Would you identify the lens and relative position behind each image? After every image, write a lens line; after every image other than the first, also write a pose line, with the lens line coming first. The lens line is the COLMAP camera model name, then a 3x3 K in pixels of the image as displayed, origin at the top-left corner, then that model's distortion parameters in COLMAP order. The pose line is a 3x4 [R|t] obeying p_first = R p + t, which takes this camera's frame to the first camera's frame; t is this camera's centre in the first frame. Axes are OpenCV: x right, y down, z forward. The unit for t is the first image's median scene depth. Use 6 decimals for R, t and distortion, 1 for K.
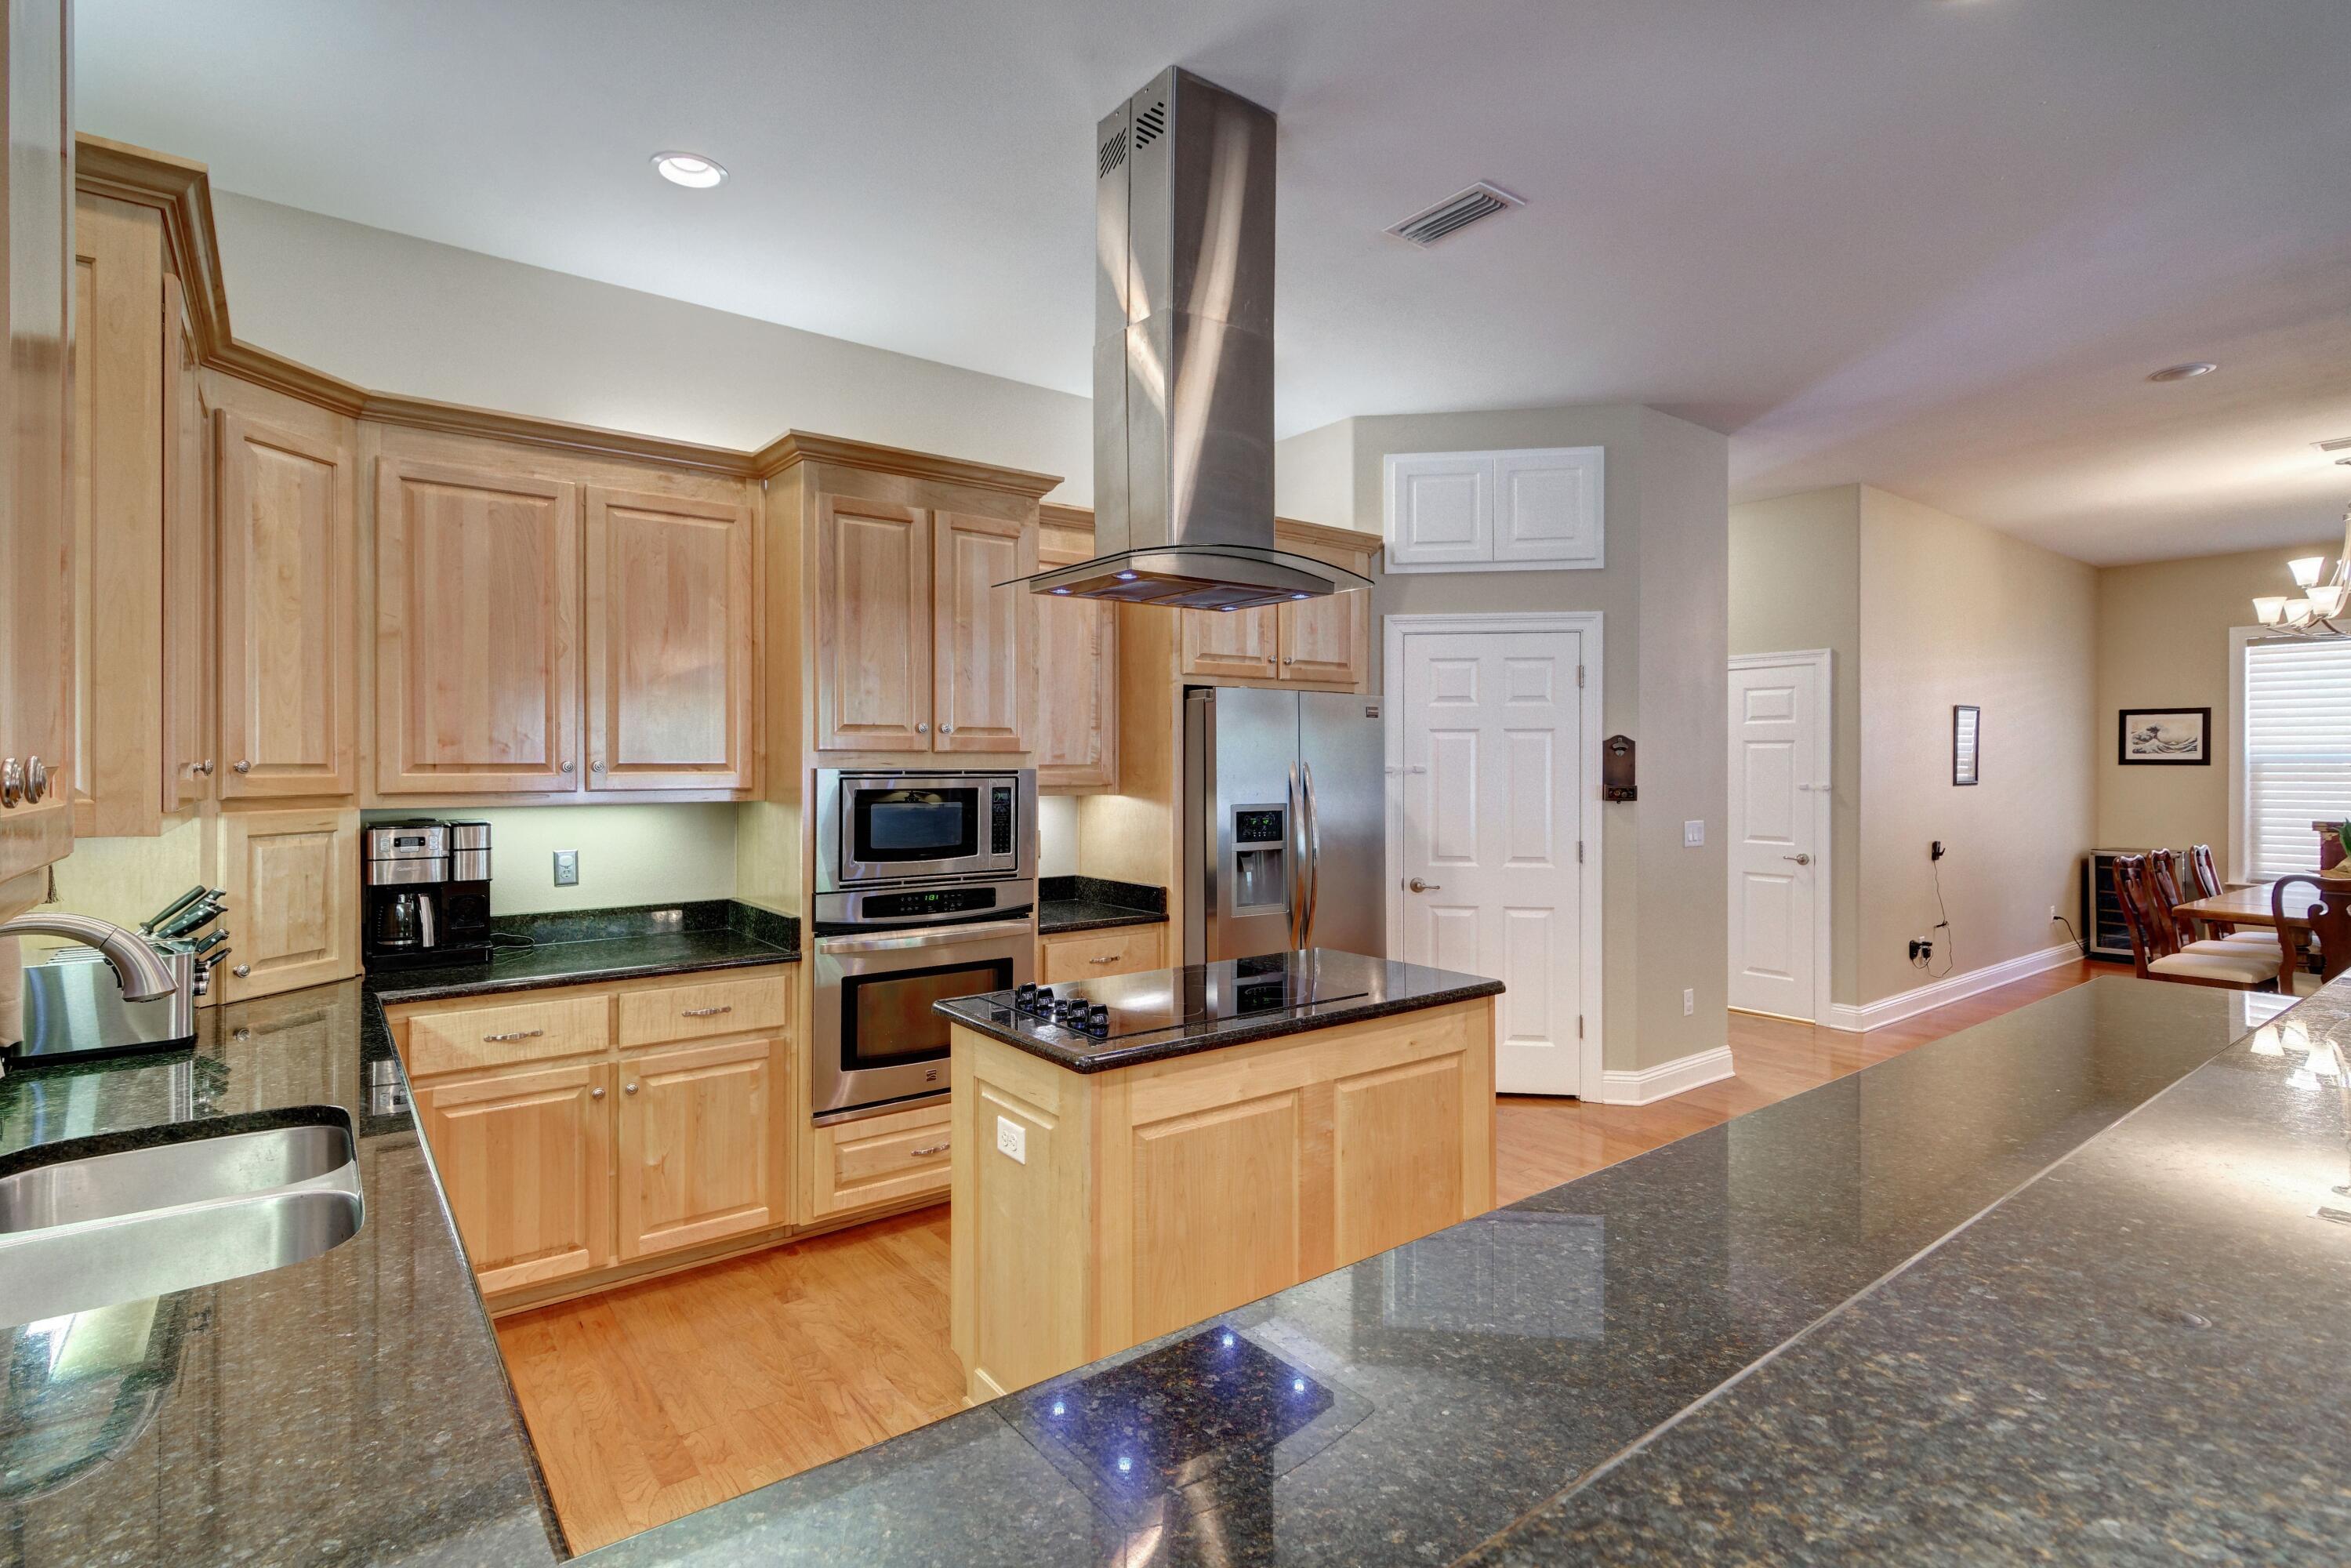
lens RADIAL K [[1131.8, 0, 1172.3], [0, 1131.8, 773.9], [0, 0, 1]] dist [0.010146, -0.000102]
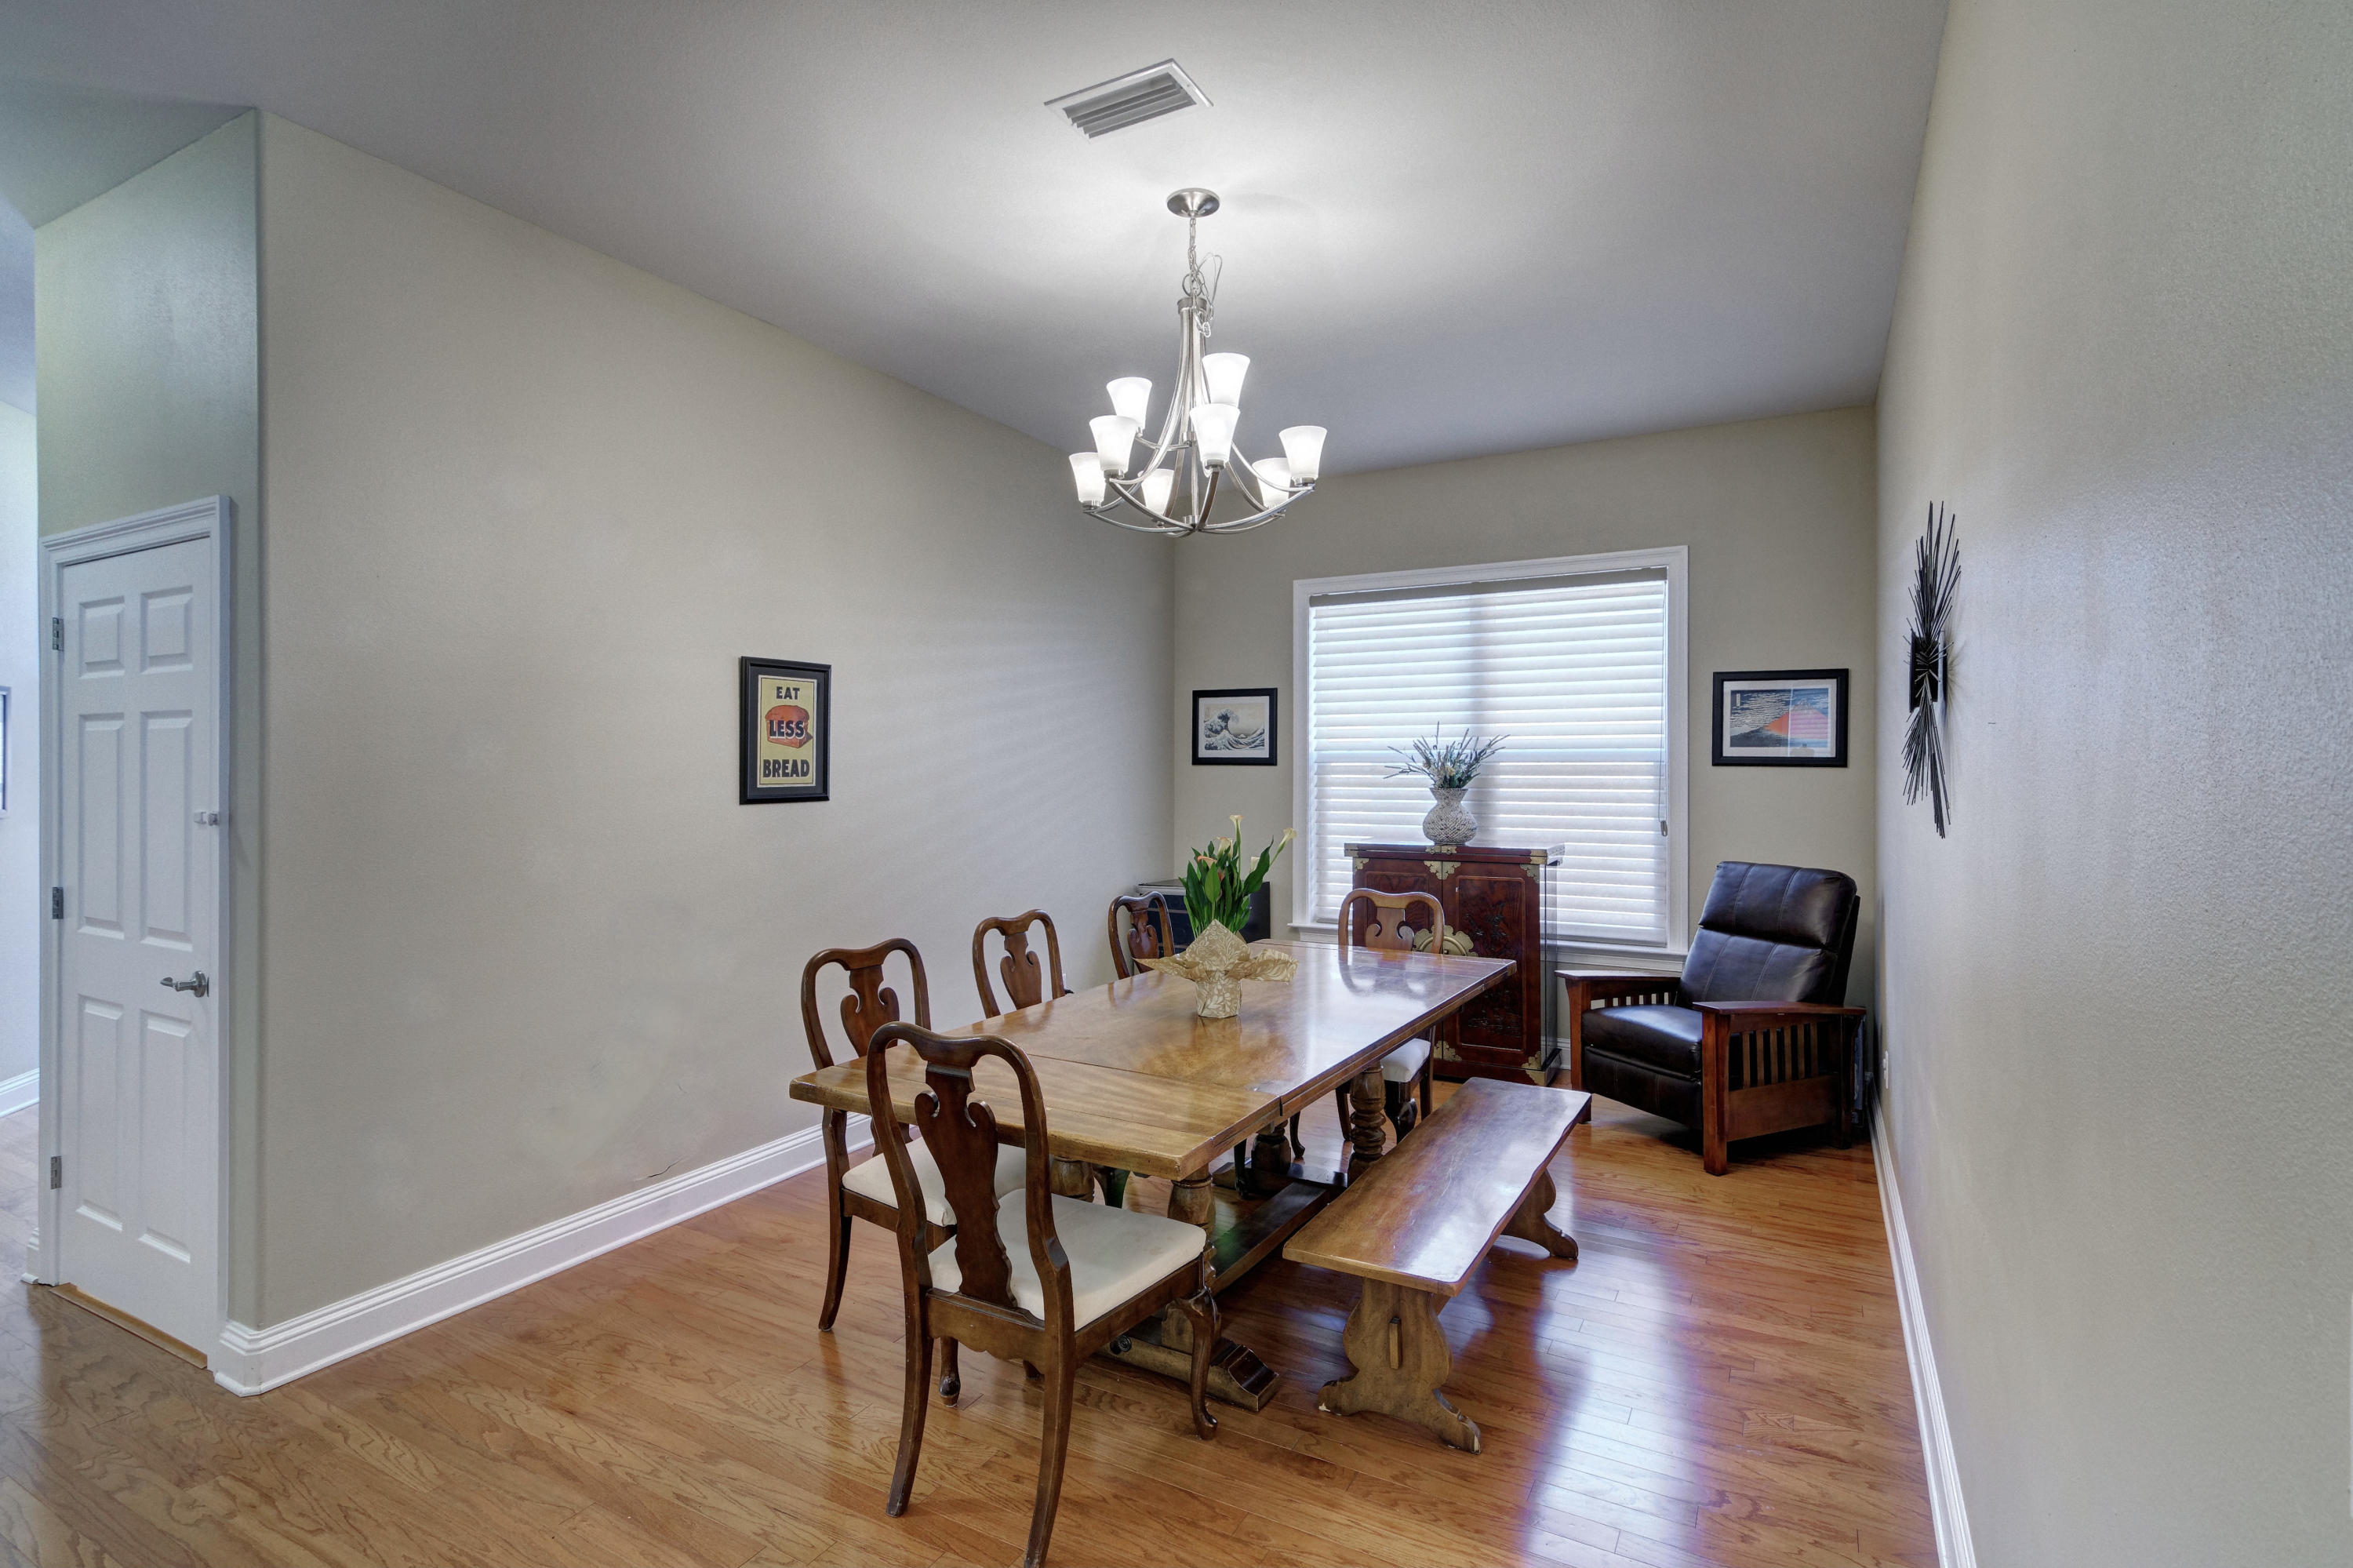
lens RADIAL K [[1140.9, 0, 1179.0], [0, 1140.9, 762.9], [0, 0, 1]] dist [0.001764, 0.000052]
pose [[0.918025, -0.001349, 0.396520, 1.287462], [0.005883, 0.999930, -0.010220, -0.005131], [-0.396479, 0.011715, 0.917969, 0.797531]]
